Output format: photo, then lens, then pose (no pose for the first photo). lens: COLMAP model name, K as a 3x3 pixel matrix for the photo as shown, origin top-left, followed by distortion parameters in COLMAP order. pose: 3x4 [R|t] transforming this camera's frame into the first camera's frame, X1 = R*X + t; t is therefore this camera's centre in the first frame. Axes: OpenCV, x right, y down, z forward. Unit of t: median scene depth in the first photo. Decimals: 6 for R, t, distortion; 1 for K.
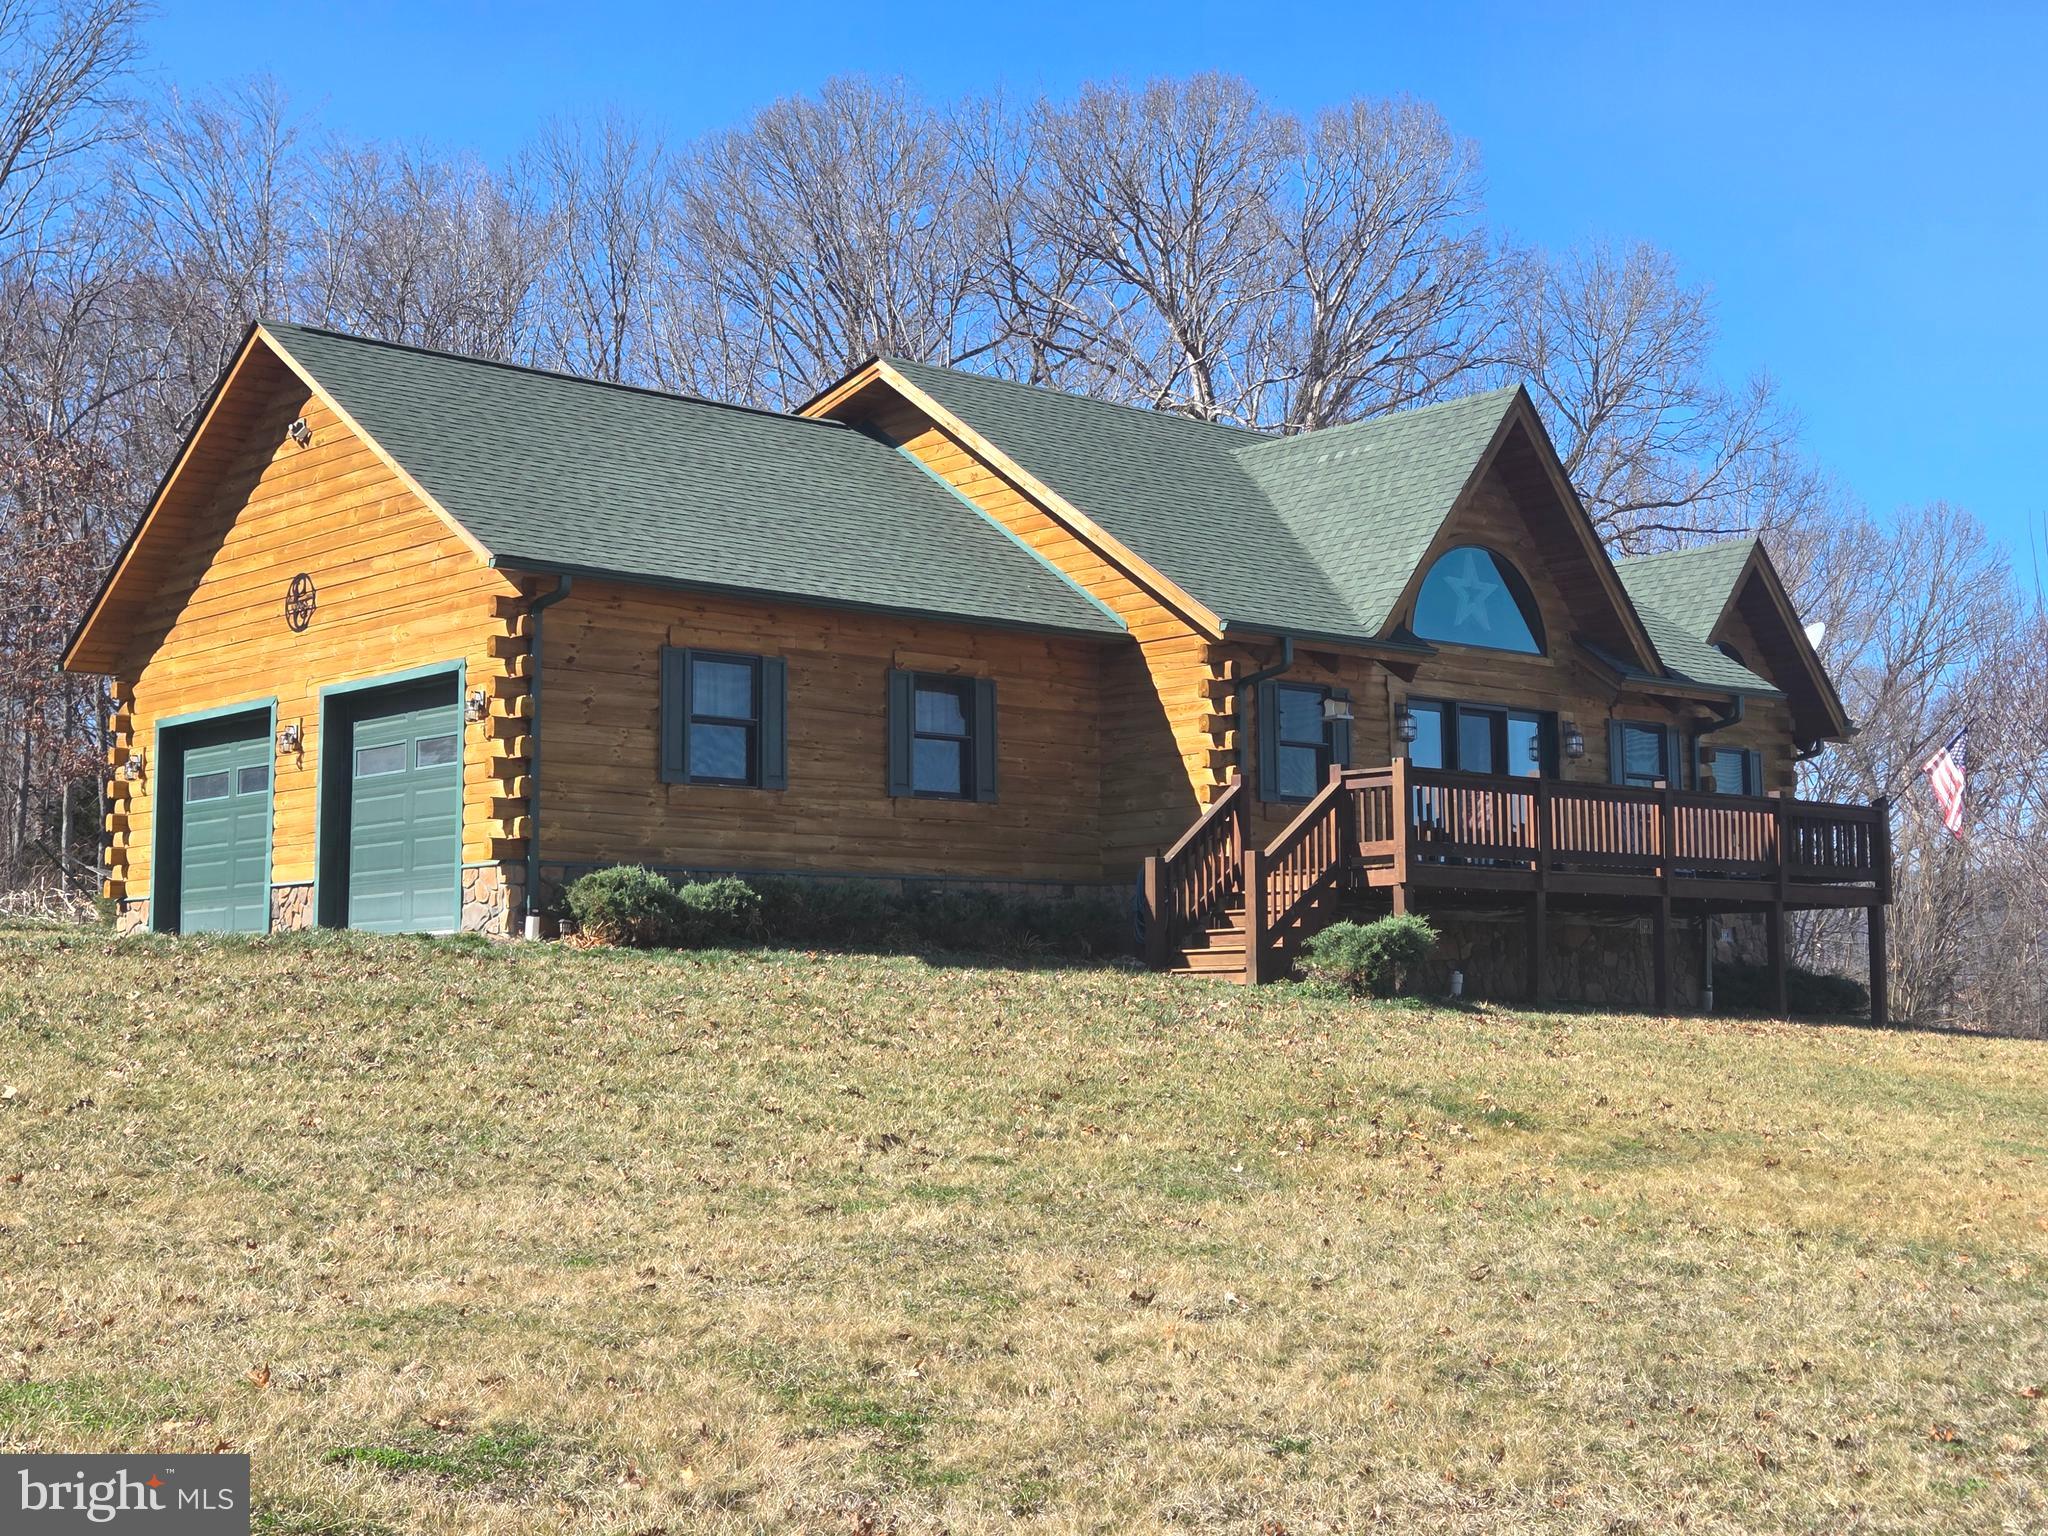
lens RADIAL K [[2701.9, 0, 1022.9], [0, 2701.9, 764.8], [0, 0, 1]] dist [0.124597, 0.000000]
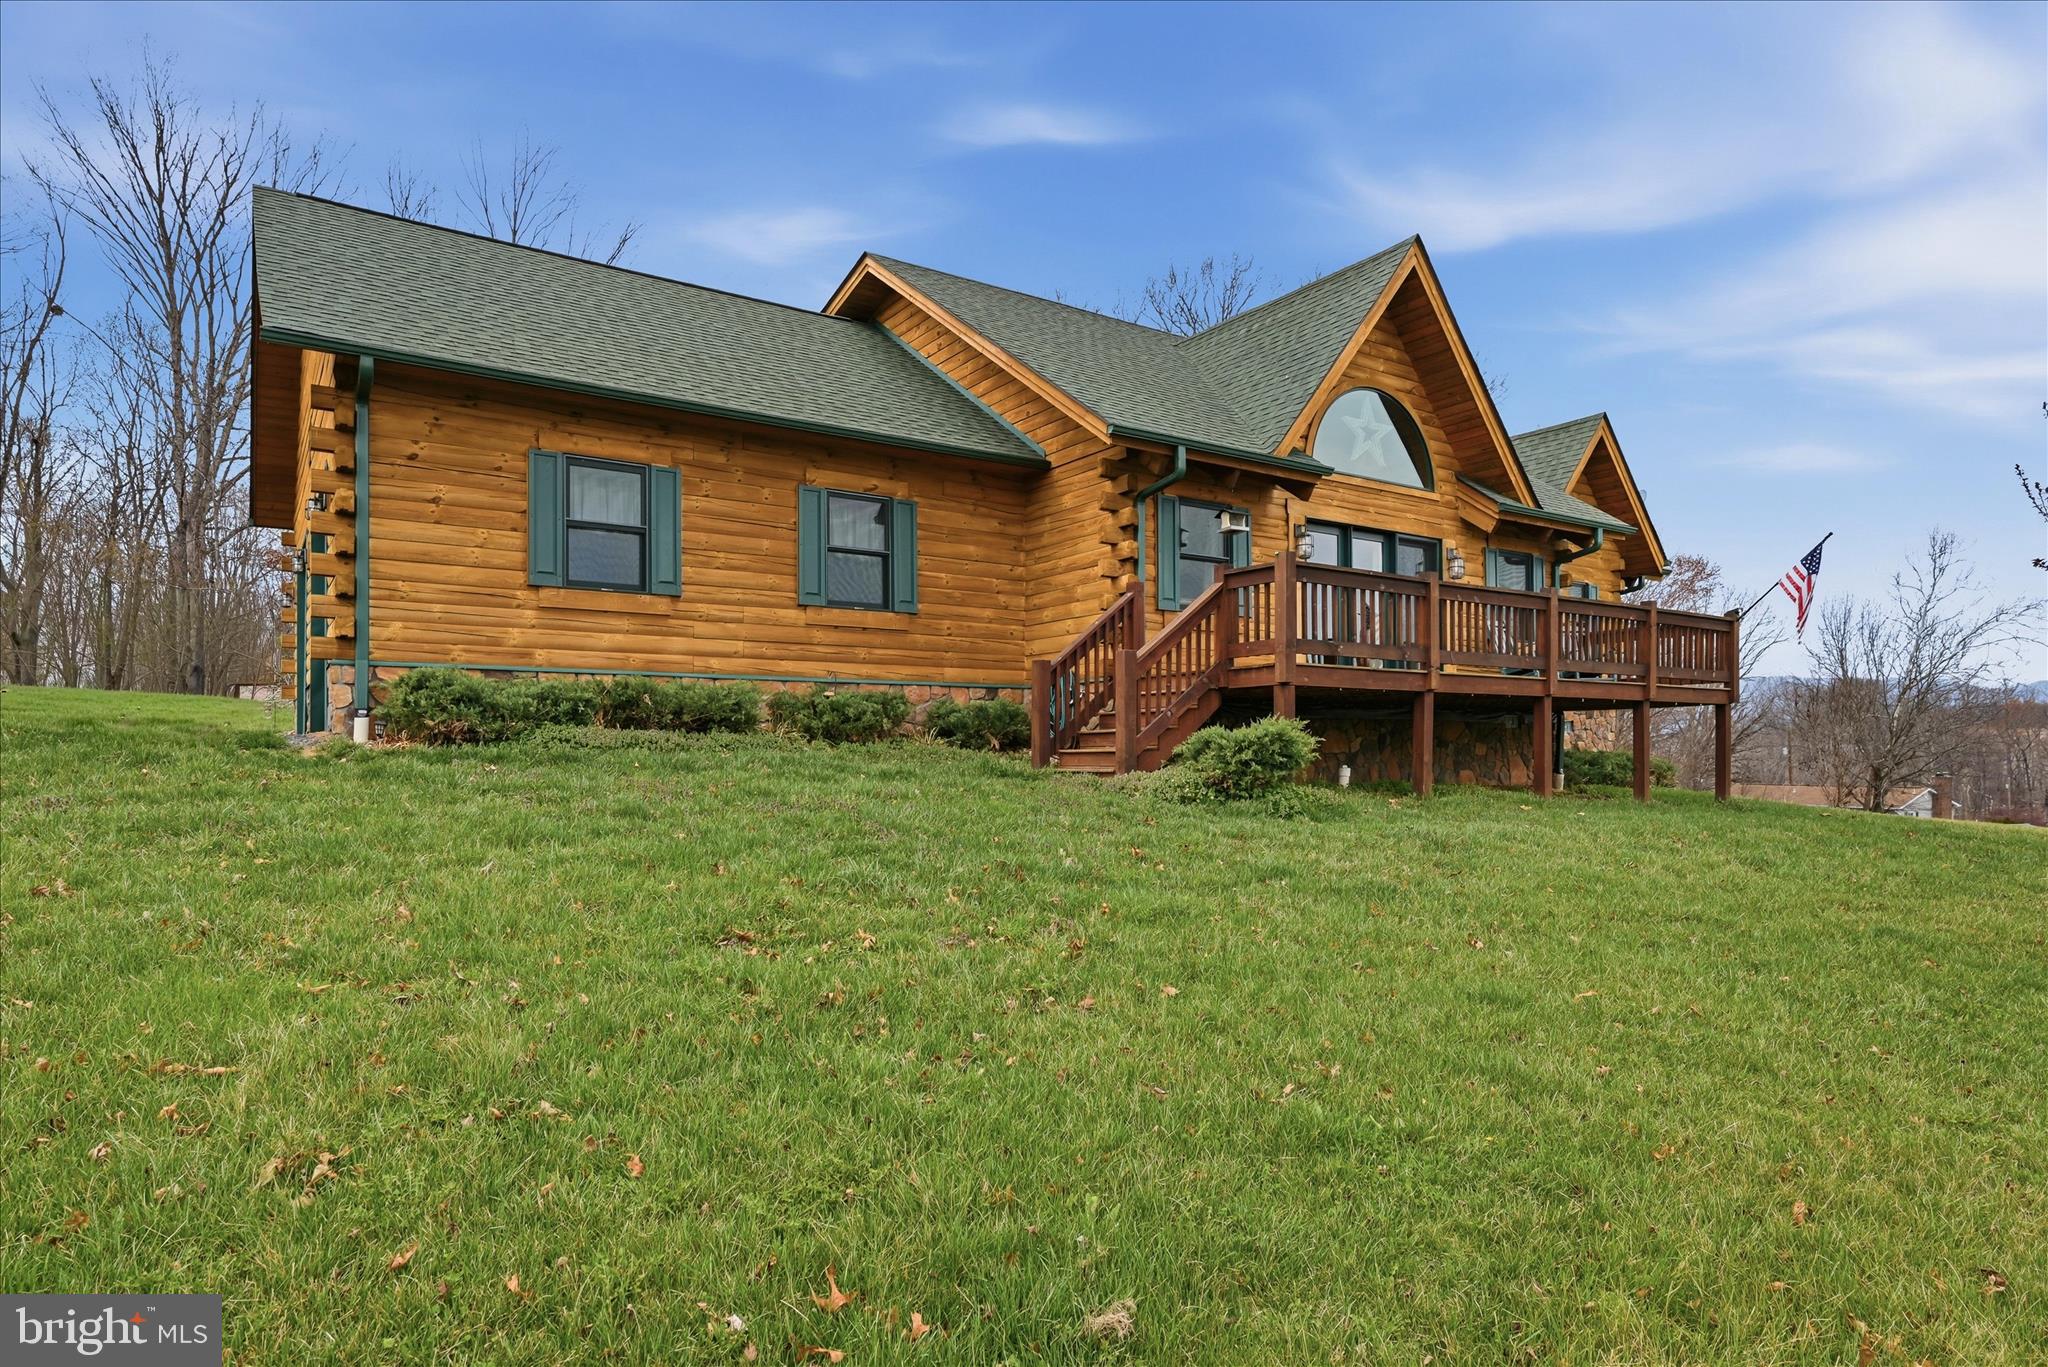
lens RADIAL K [[1146.5, 0, 1013.4], [0, 1146.5, 747.9], [0, 0, 1]] dist [0.009394, 0.000981]
pose [[0.990048, 0.005507, -0.140622, 0.095983], [0.007168, 0.995964, 0.089470, 0.027449], [0.140547, -0.089588, 0.986012, 0.544375]]
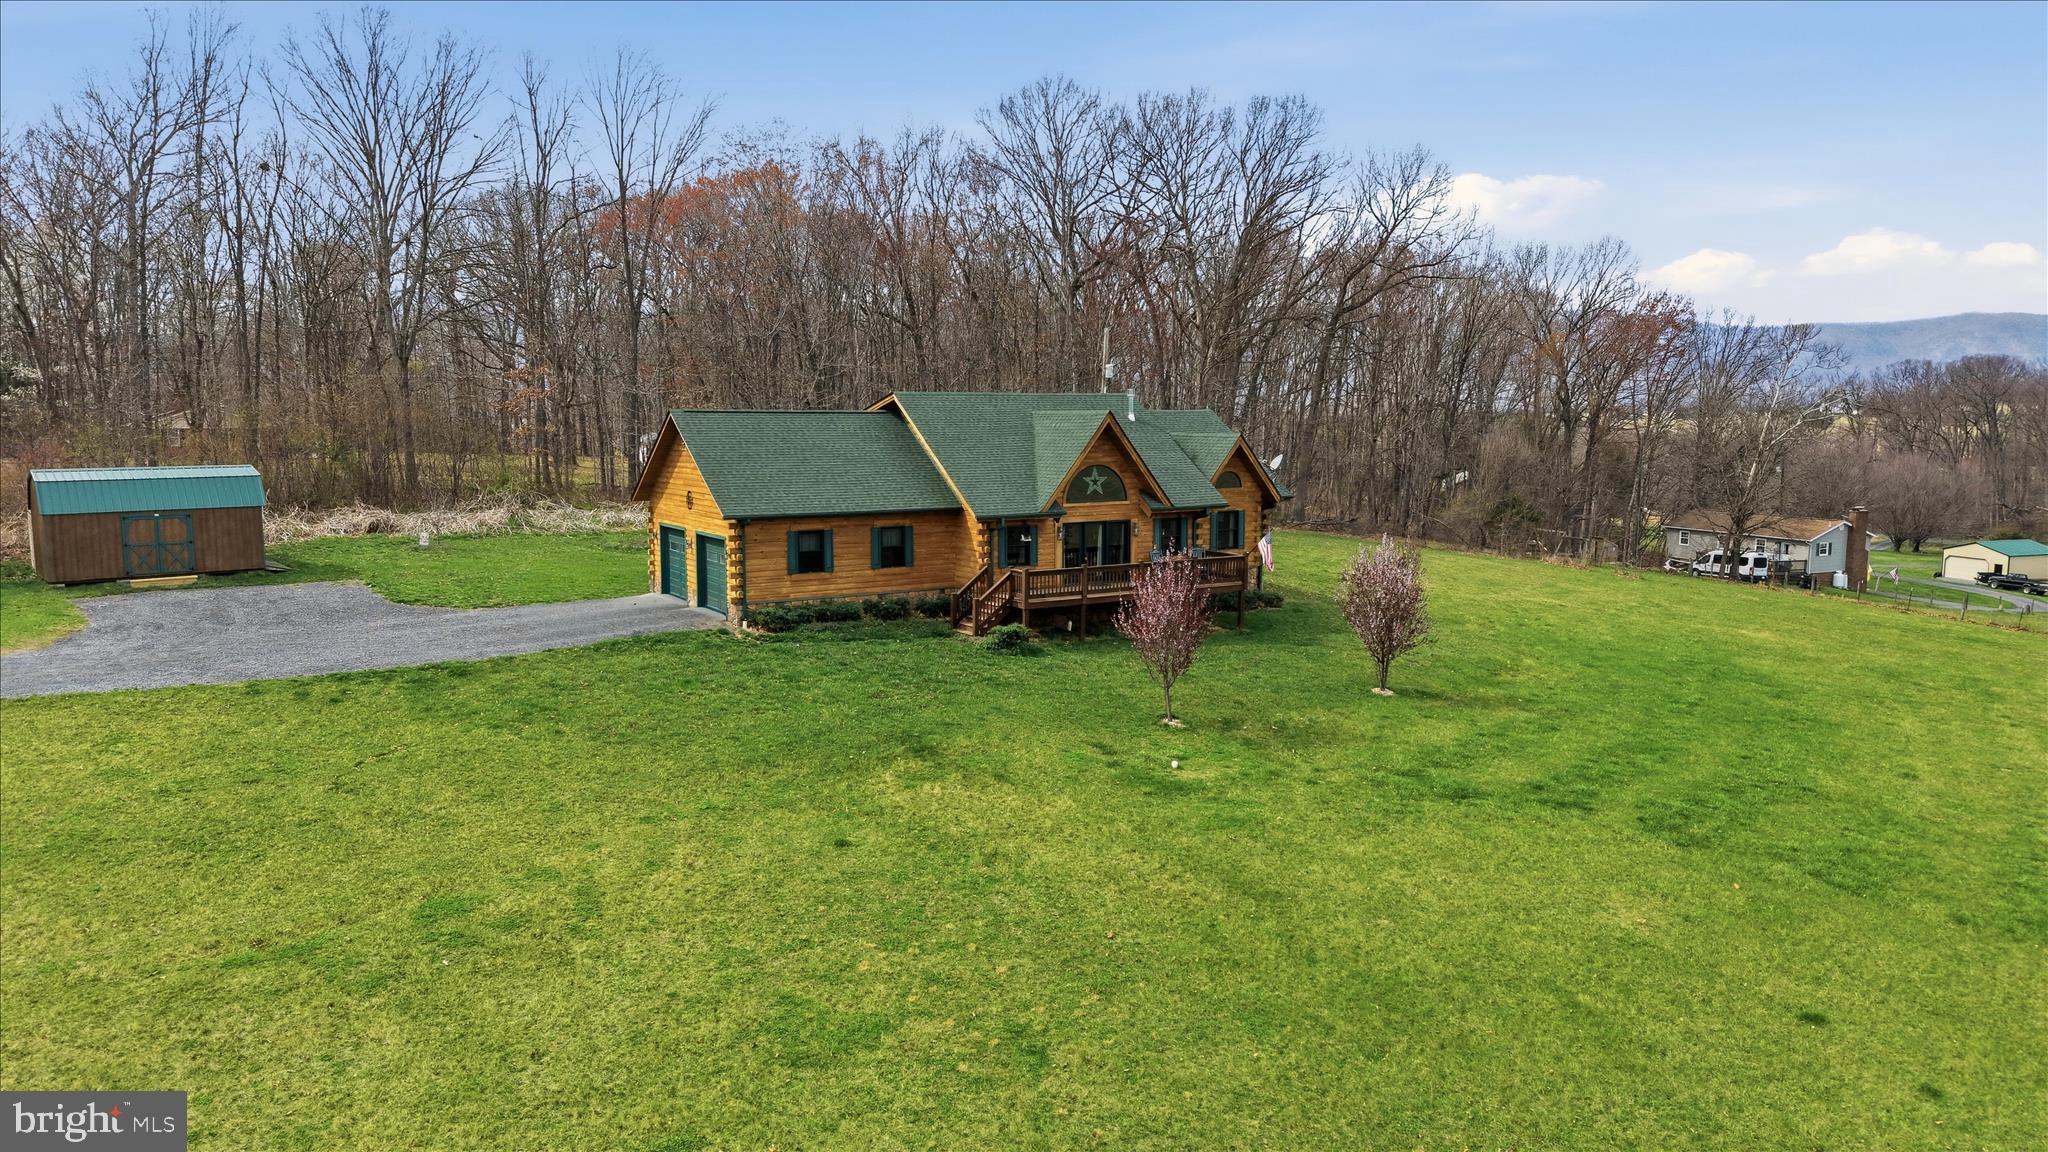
lens RADIAL K [[1372.7, 0, 1031.6], [0, 1372.7, 573.6], [0, 0, 1]] dist [0.041498, -0.047246]
pose [[0.985458, 0.029266, -0.167378, 0.380060], [0.007888, 0.976115, 0.217113, -0.311665], [0.169734, -0.215276, 0.961689, -0.457837]]
